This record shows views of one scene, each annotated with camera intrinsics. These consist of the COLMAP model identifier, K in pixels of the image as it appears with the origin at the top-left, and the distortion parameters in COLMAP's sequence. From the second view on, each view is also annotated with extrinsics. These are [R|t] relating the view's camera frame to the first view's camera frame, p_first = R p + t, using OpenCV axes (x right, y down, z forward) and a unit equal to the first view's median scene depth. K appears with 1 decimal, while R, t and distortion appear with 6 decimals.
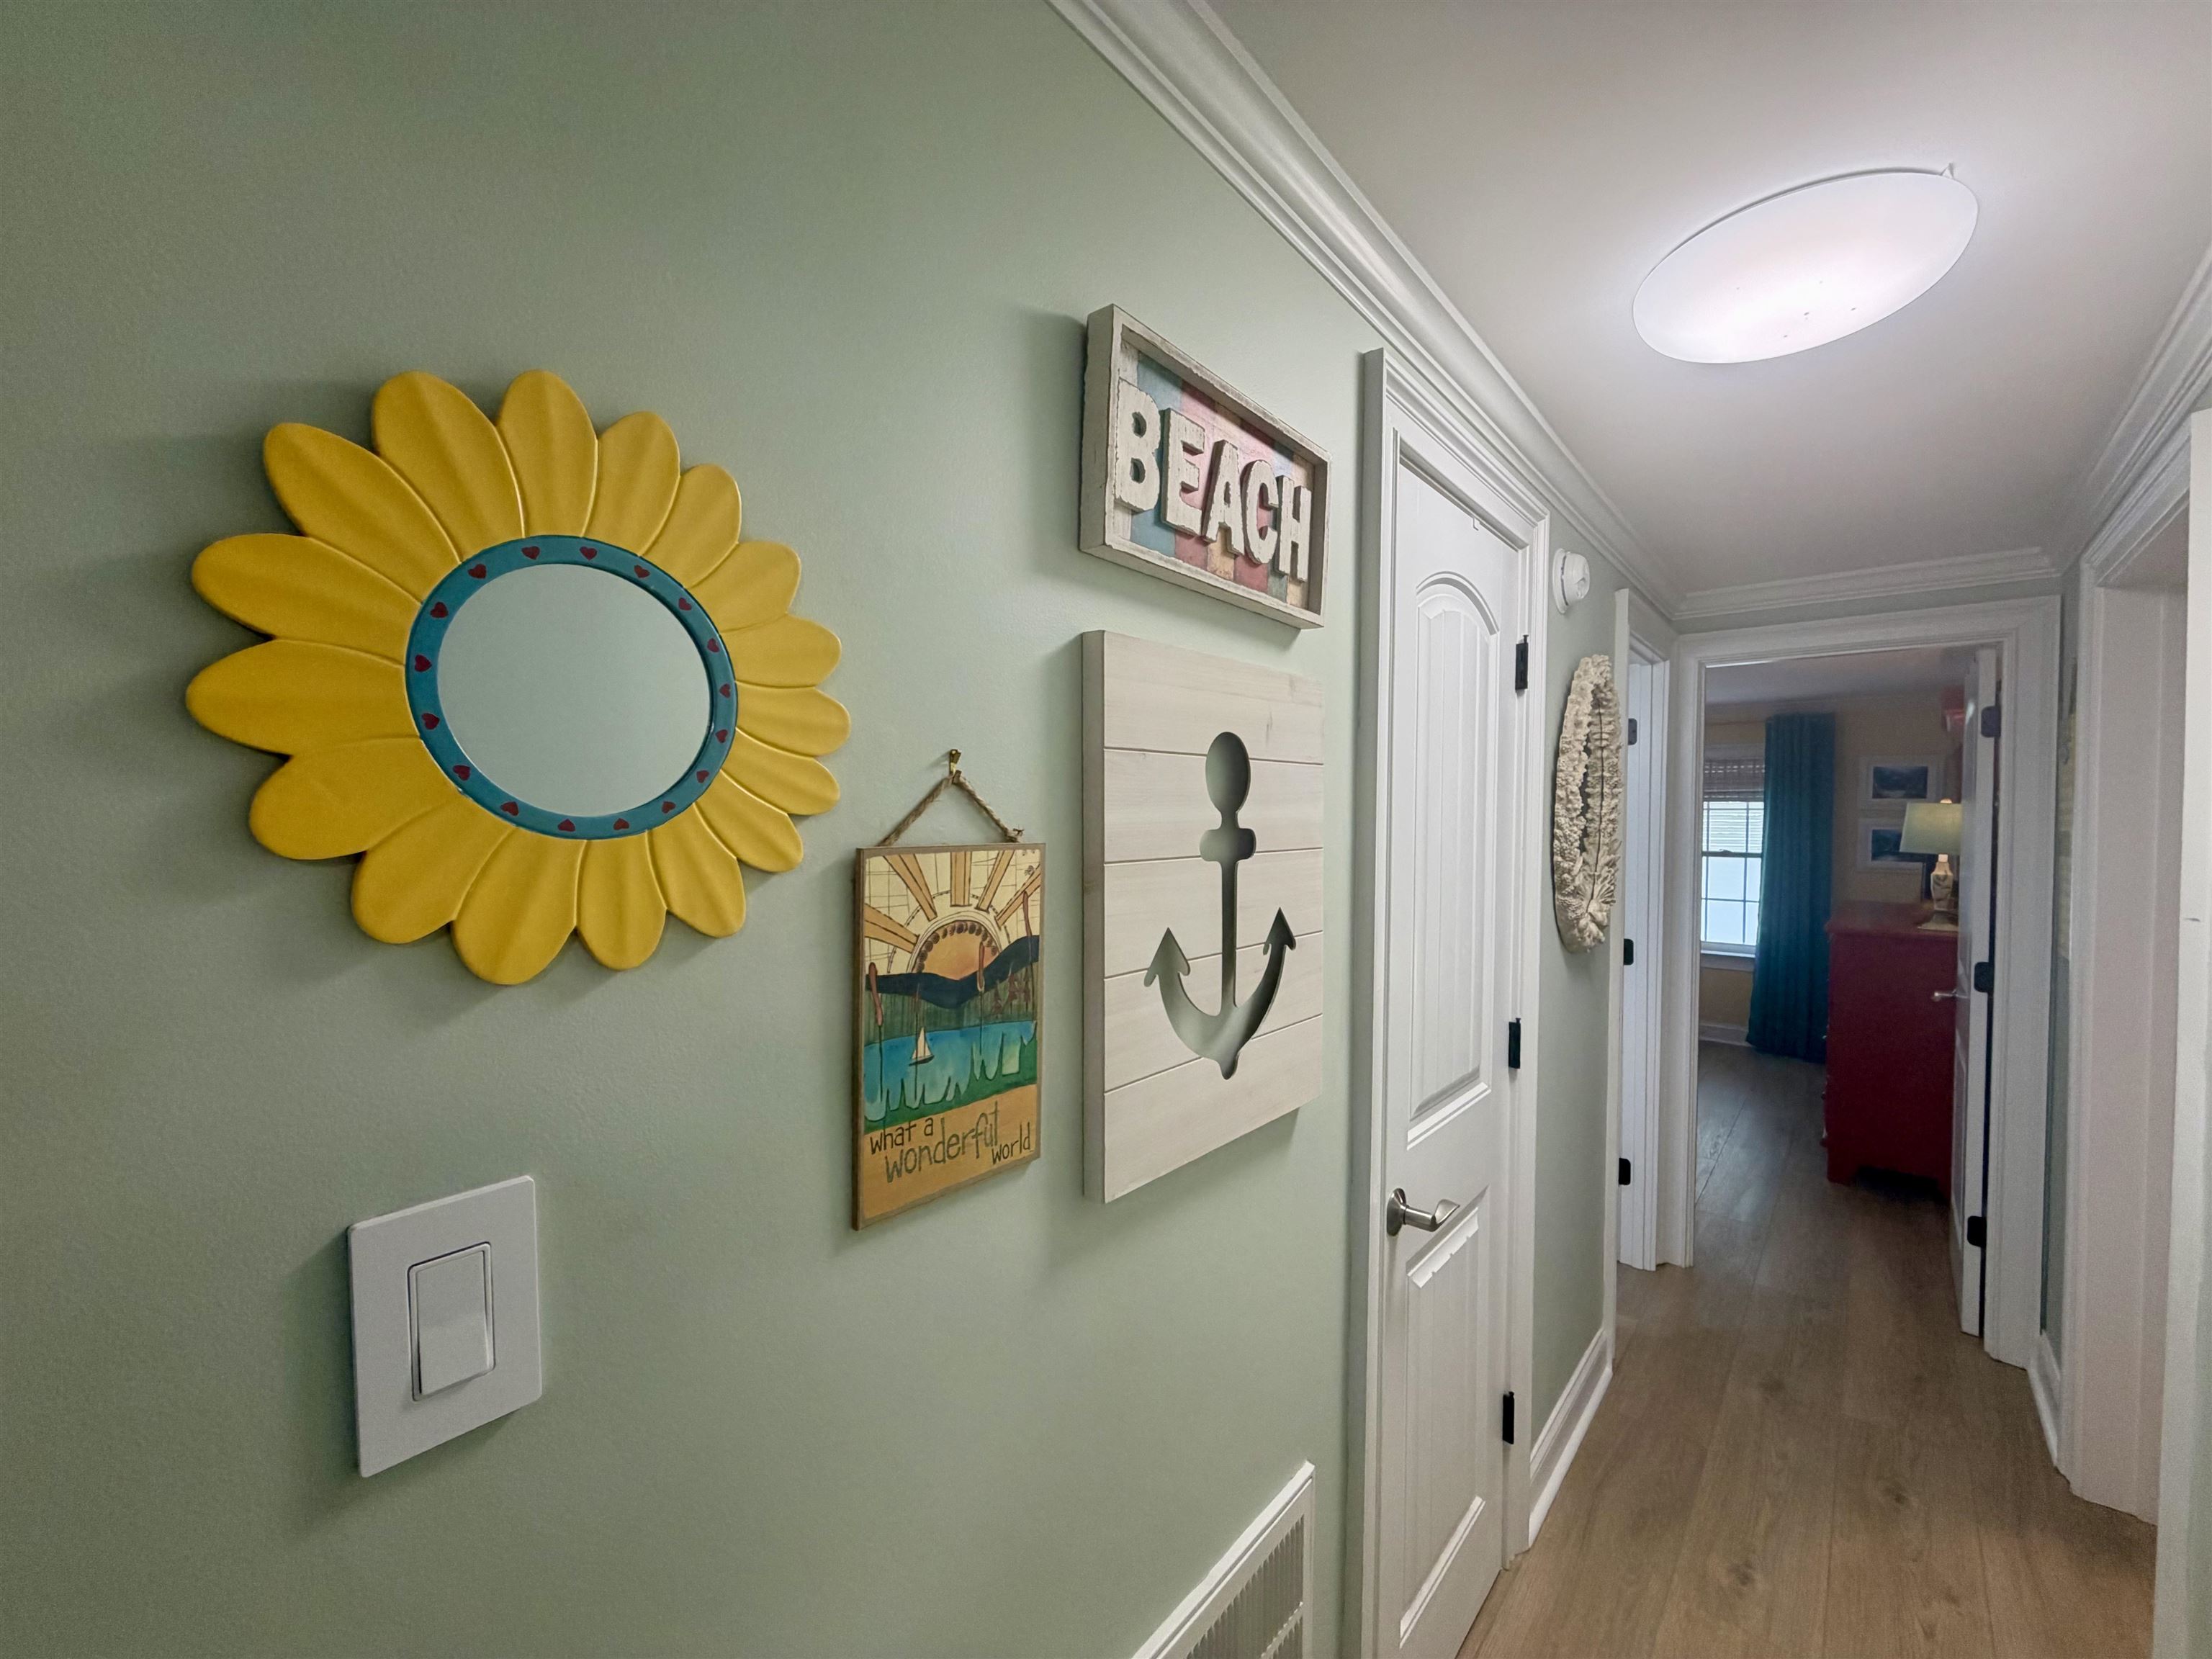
lens RADIAL K [[880.5, 0, 1101.4], [0, 880.5, 833.3], [0, 0, 1]] dist [0.000471, -0.000025]
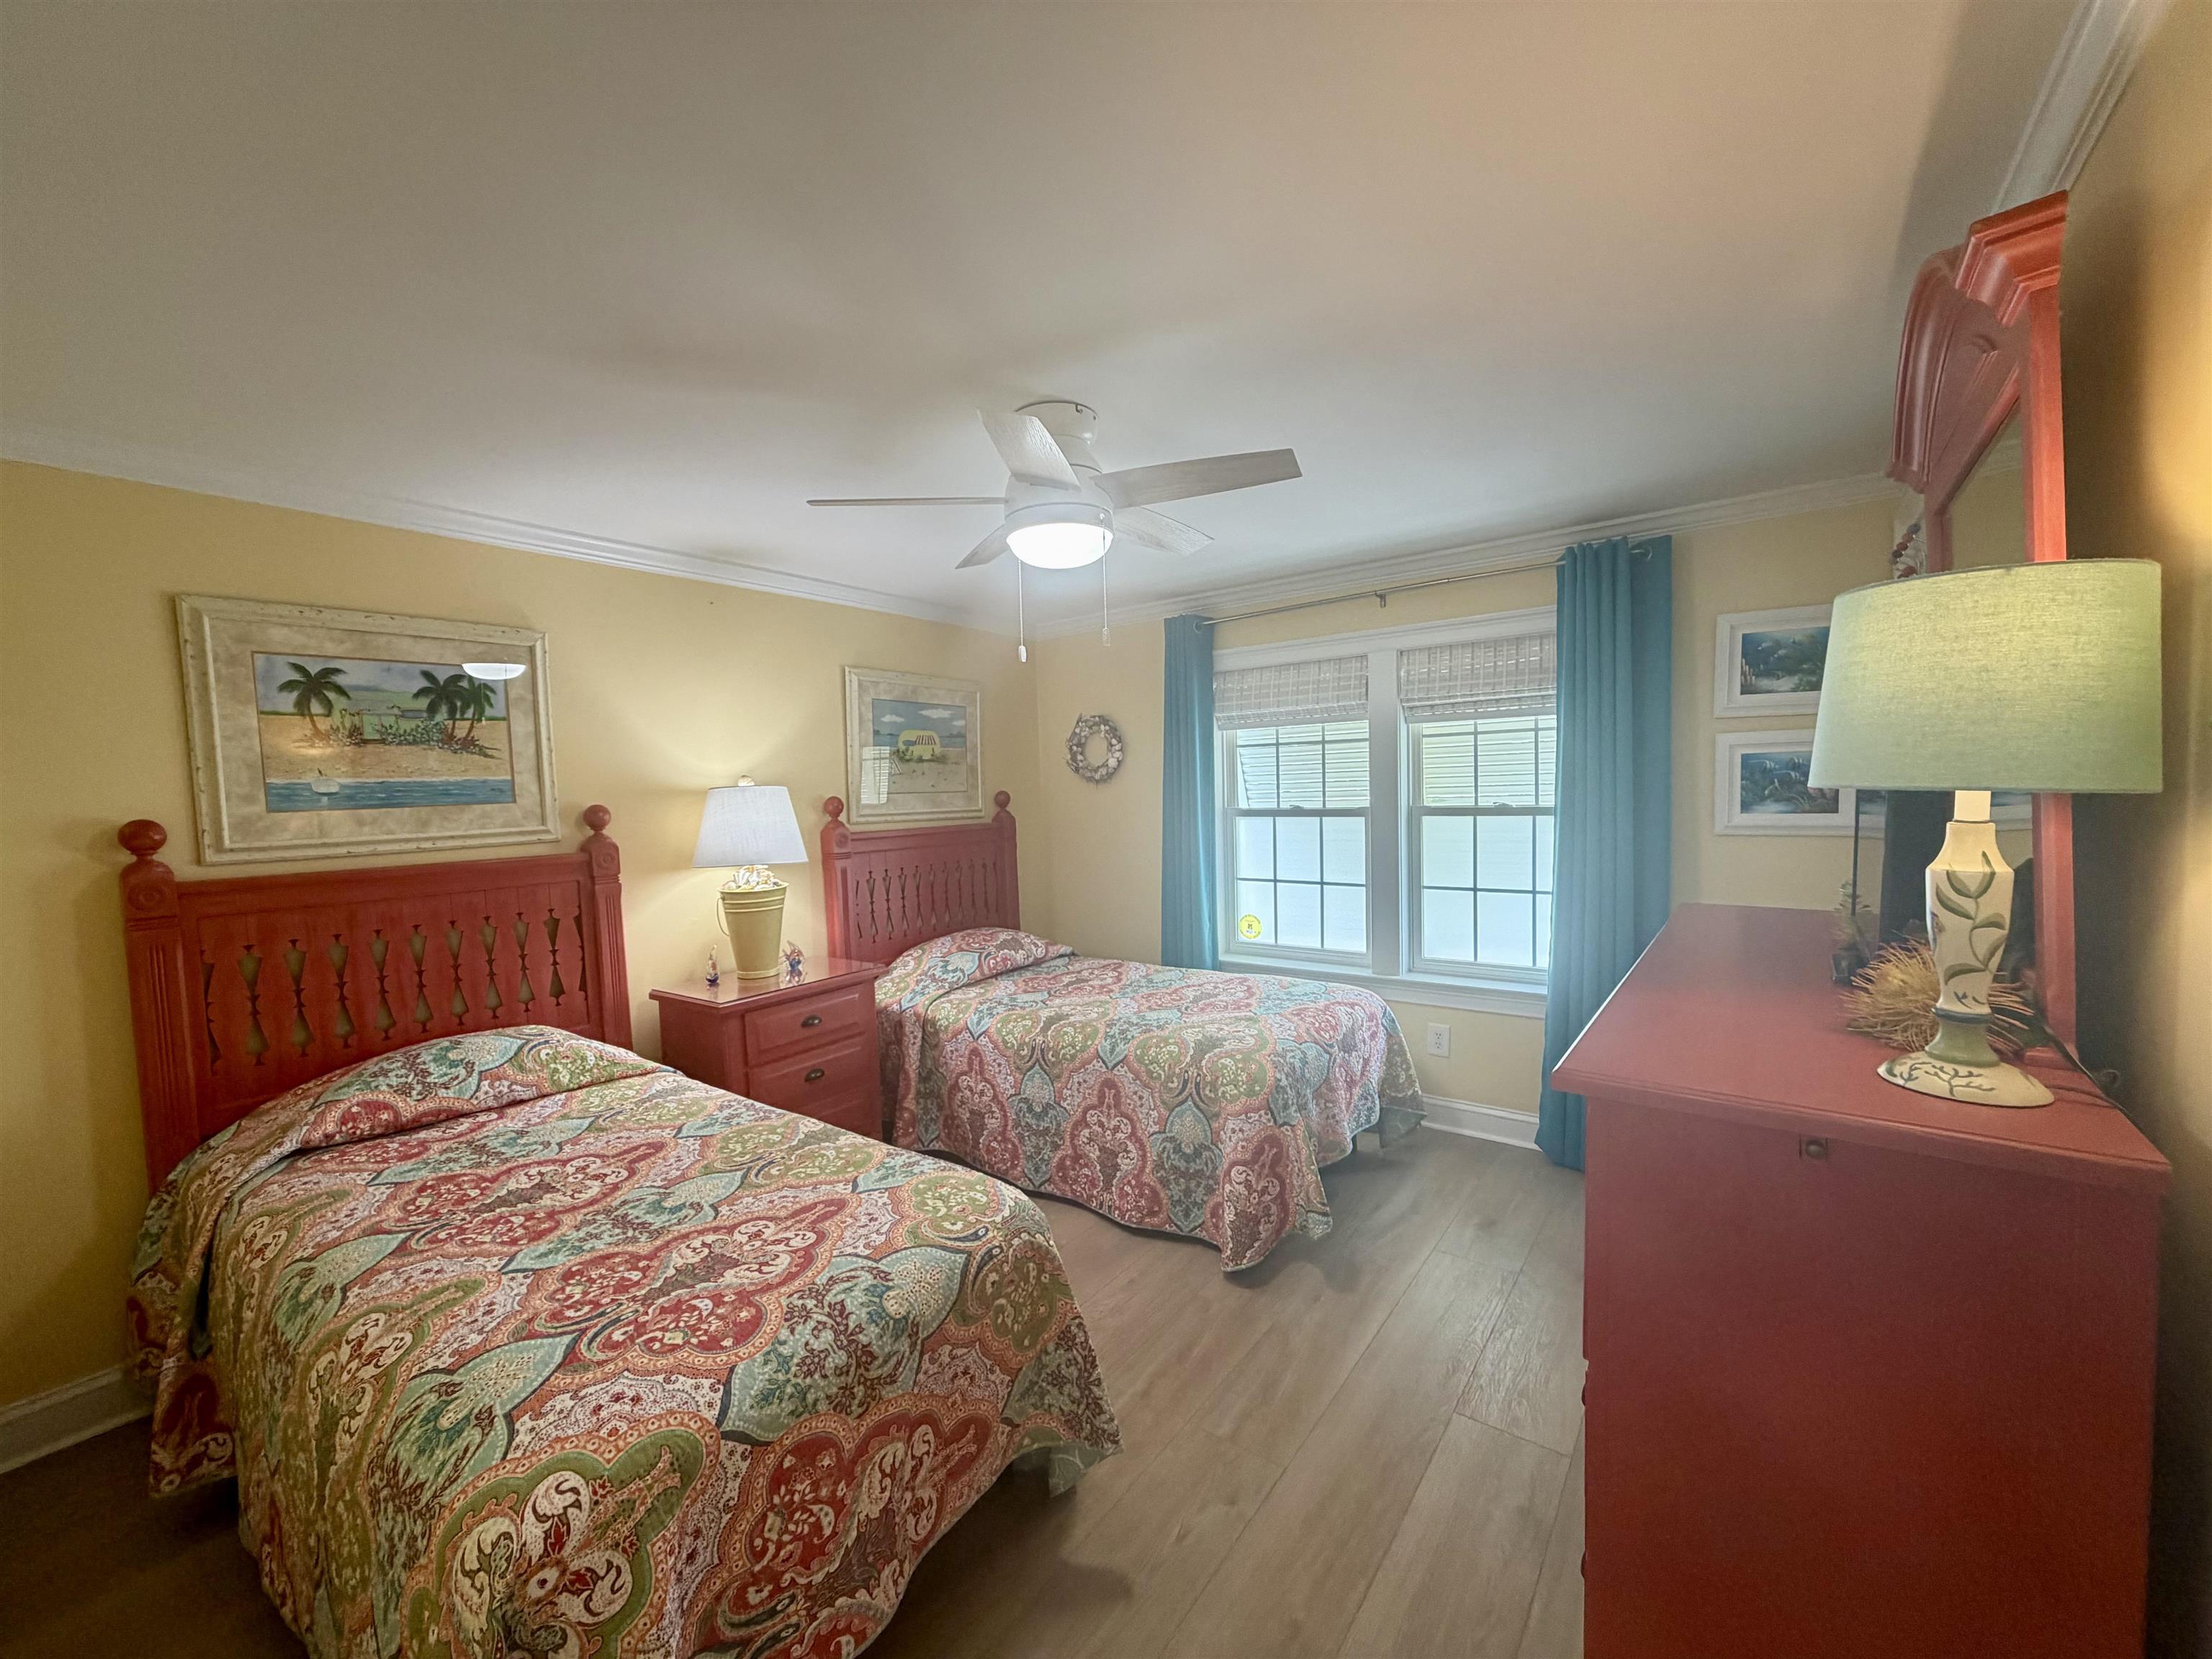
lens RADIAL K [[879.1, 0, 1101.3], [0, 879.1, 833.7], [0, 0, 1]] dist [0.000363, -0.000064]
pose [[0.996333, -0.039416, 0.075935, 0.455386], [0.037189, 0.998842, 0.030525, 0.012871], [-0.077051, -0.027589, 0.996645, 0.508256]]
